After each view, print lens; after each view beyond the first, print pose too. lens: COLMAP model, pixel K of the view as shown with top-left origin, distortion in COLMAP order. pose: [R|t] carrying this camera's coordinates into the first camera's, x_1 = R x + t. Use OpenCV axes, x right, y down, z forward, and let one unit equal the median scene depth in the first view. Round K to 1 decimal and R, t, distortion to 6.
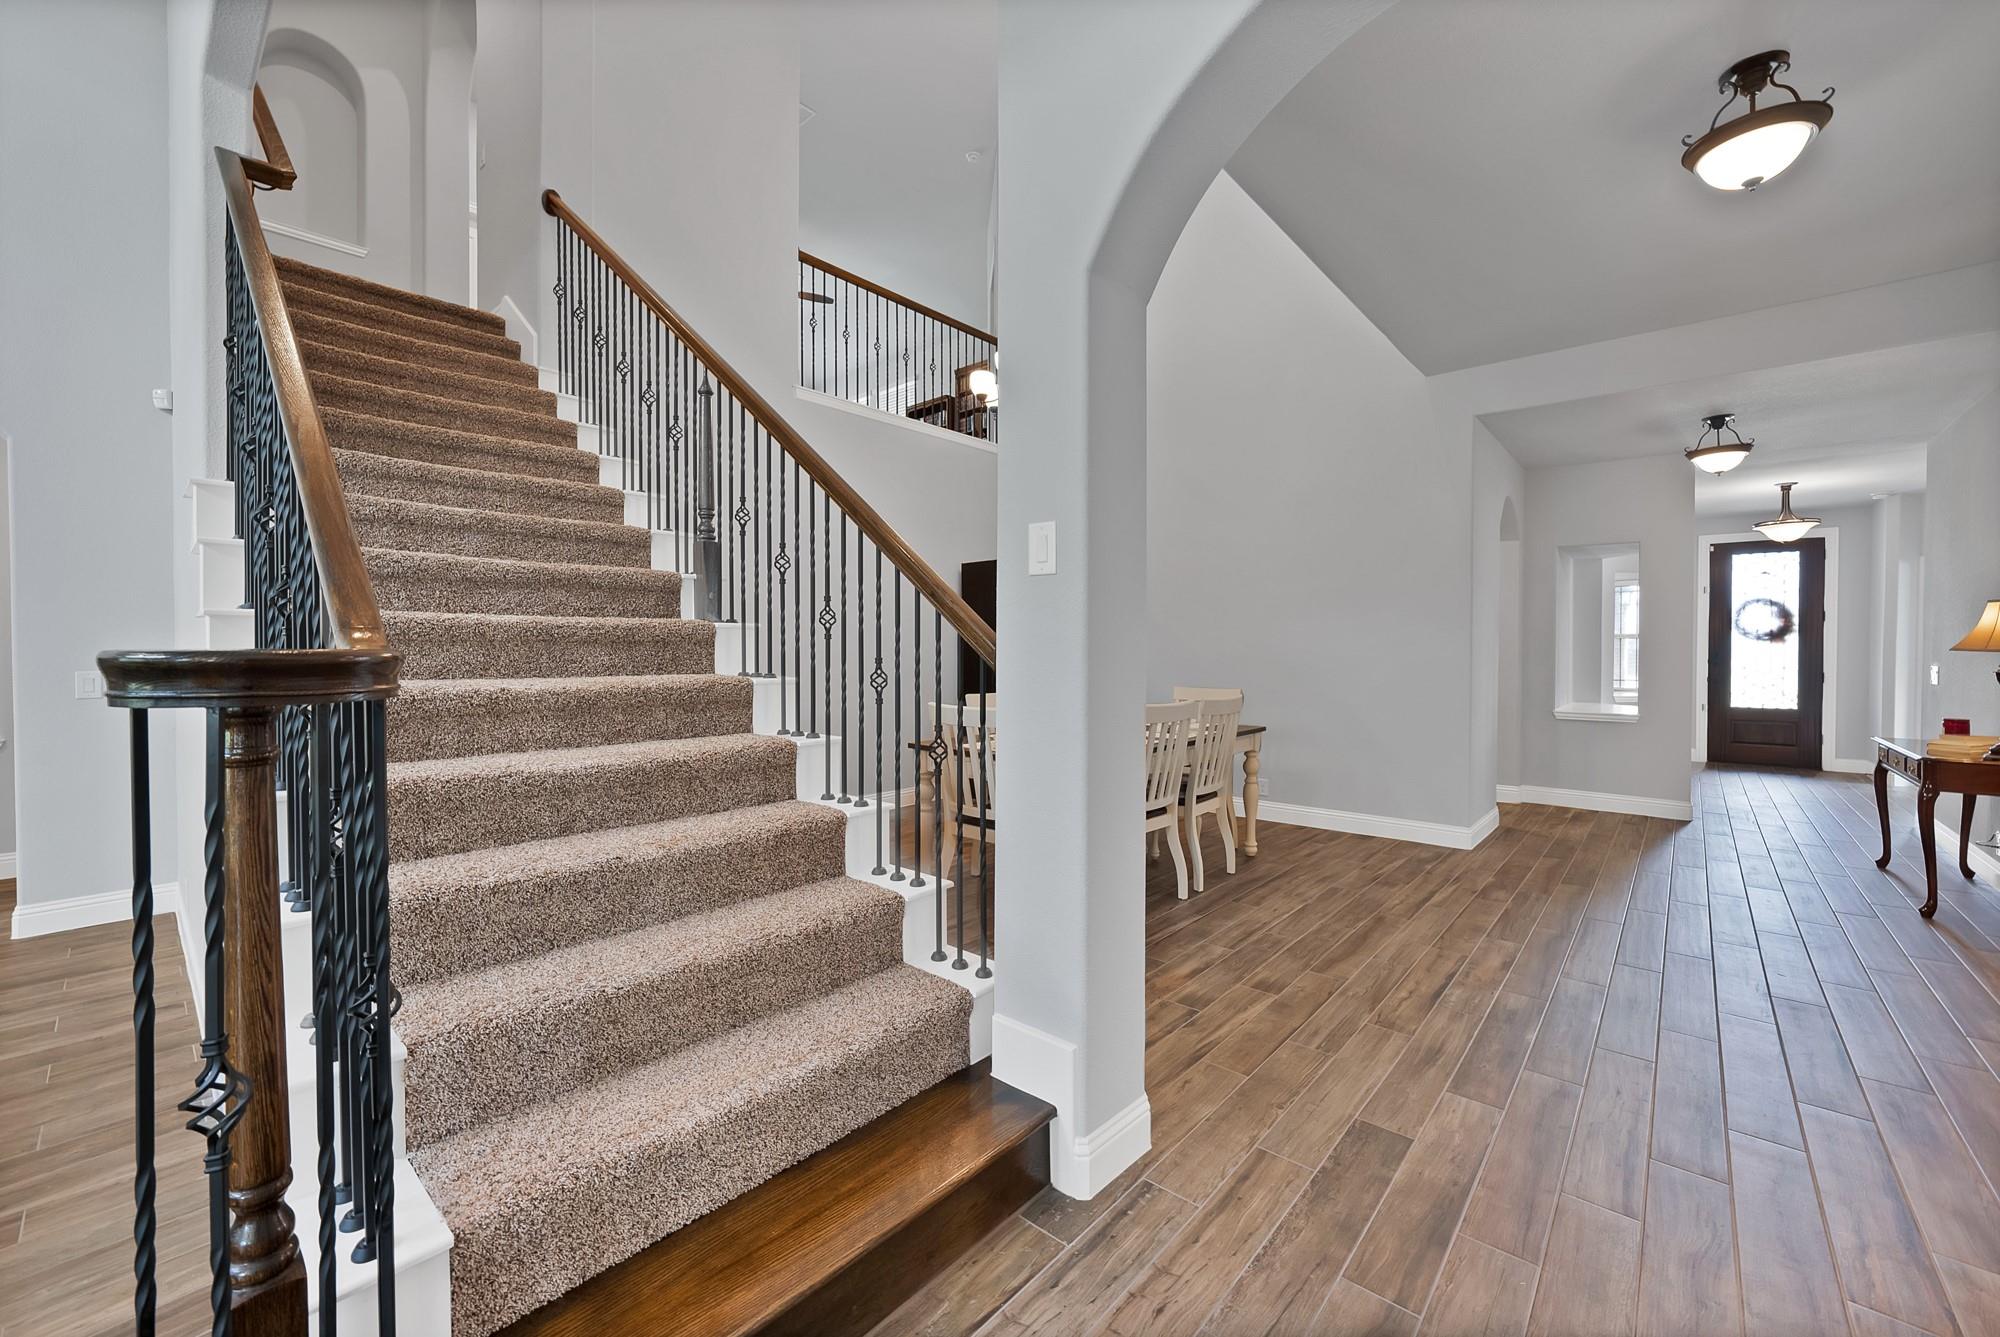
lens RADIAL K [[790.9, 0, 1006.5], [0, 790.9, 673.3], [0, 0, 1]] dist [-0.007698, 0.002616]
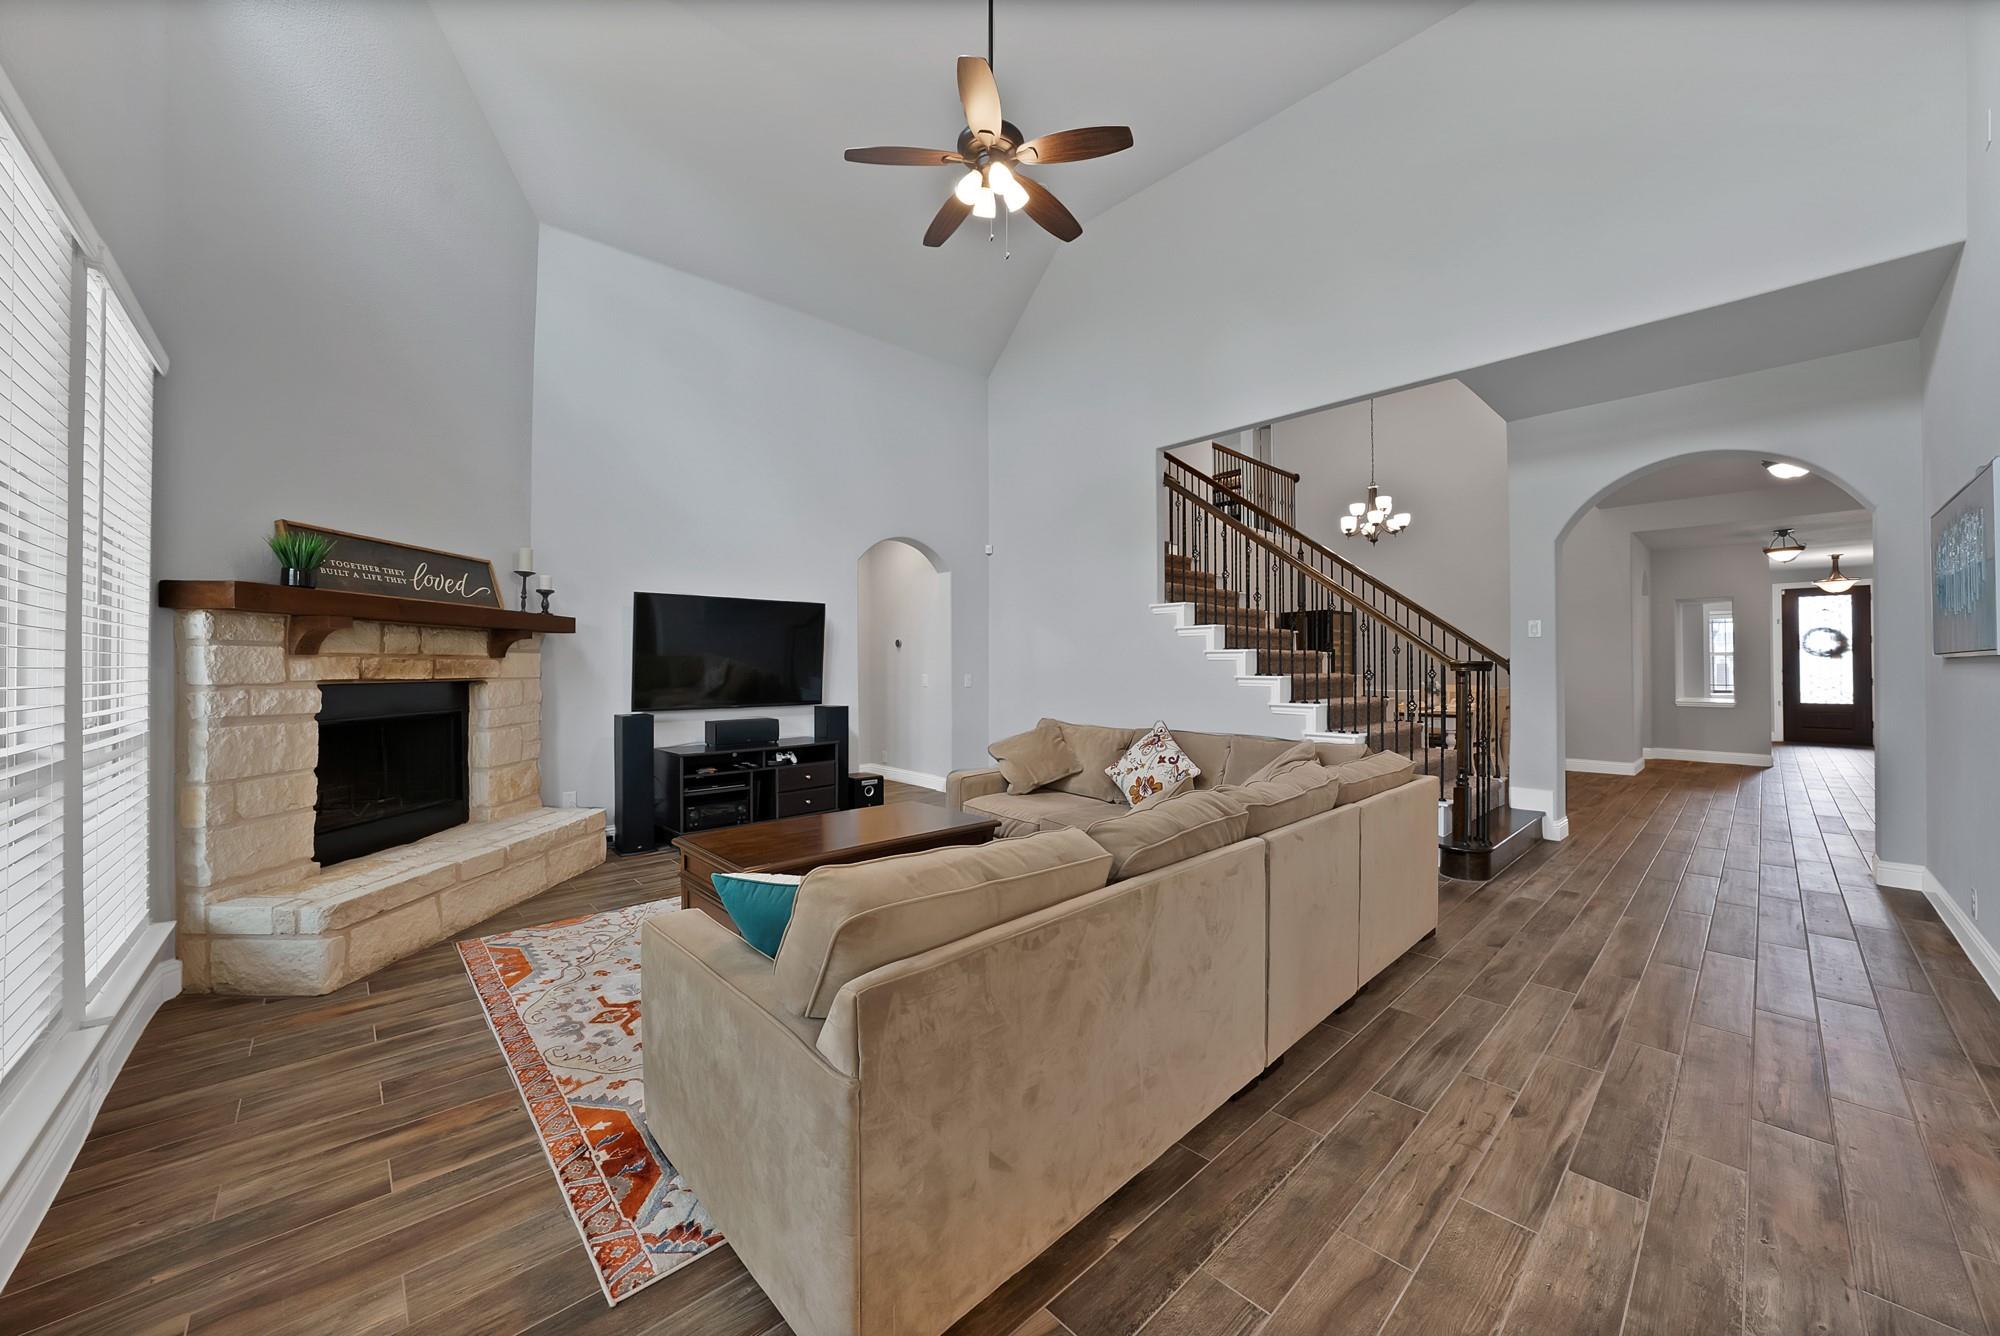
lens RADIAL K [[719.7, 0, 966.9], [0, 719.7, 664.2], [0, 0, 1]] dist [-0.017979, 0.002587]
pose [[0.991380, 0.000422, -0.131017, -0.698266], [-0.004139, 0.999597, -0.028100, 0.024442], [0.130952, 0.028400, 0.990982, -0.793028]]
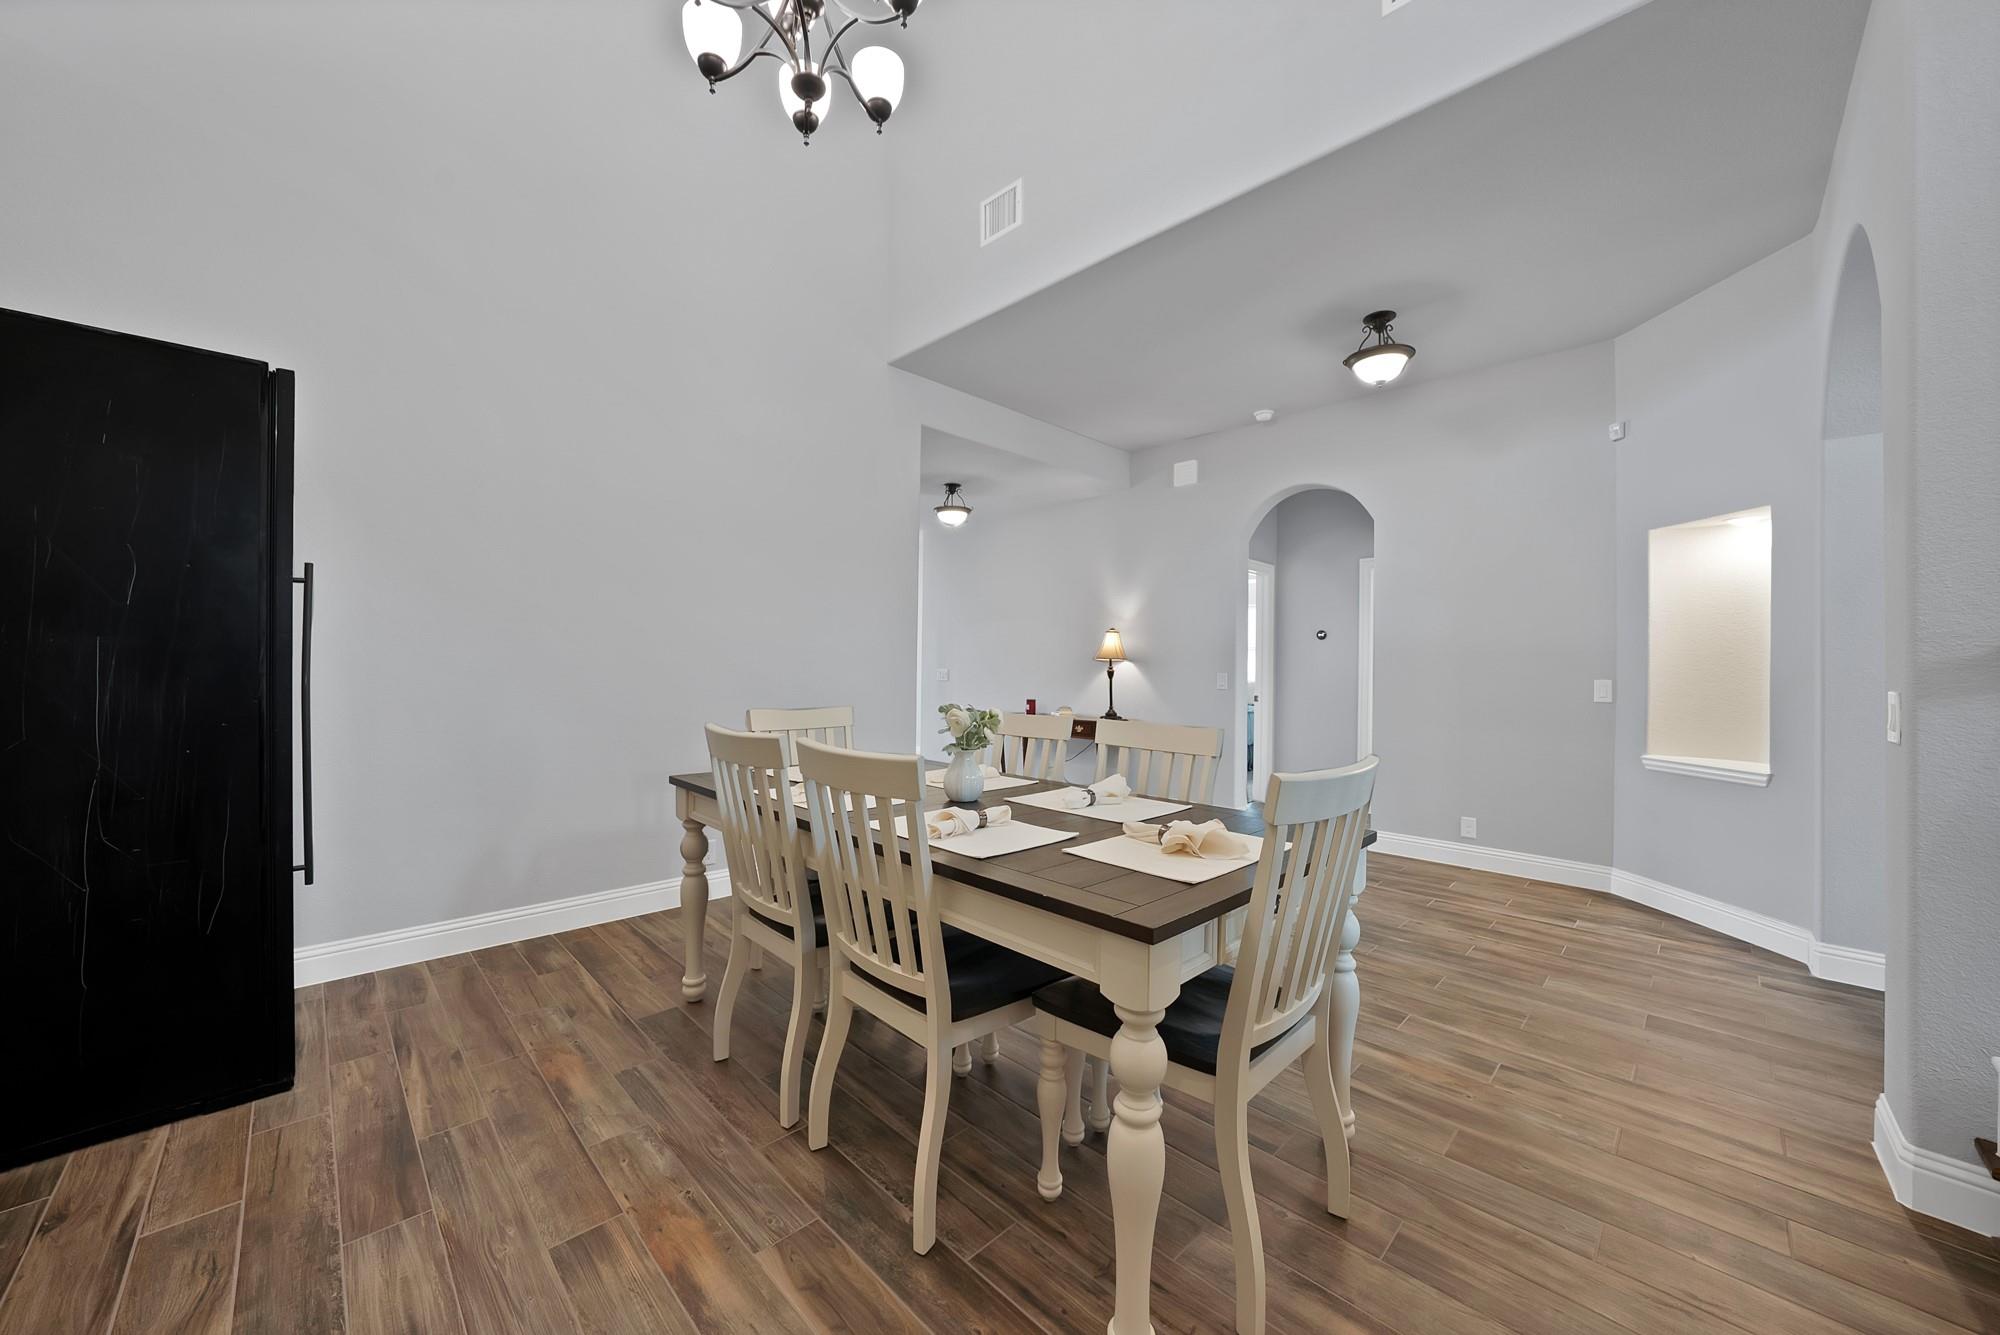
lens RADIAL K [[719.7, 0, 994.7], [0, 719.7, 661.9], [0, 0, 1]] dist [-0.017979, 0.002587]
pose [[0.084128, 0.005694, 0.996439, -0.335973], [0.019418, 0.999784, -0.007353, -0.011842], [-0.996266, 0.019967, 0.084000, 0.853551]]
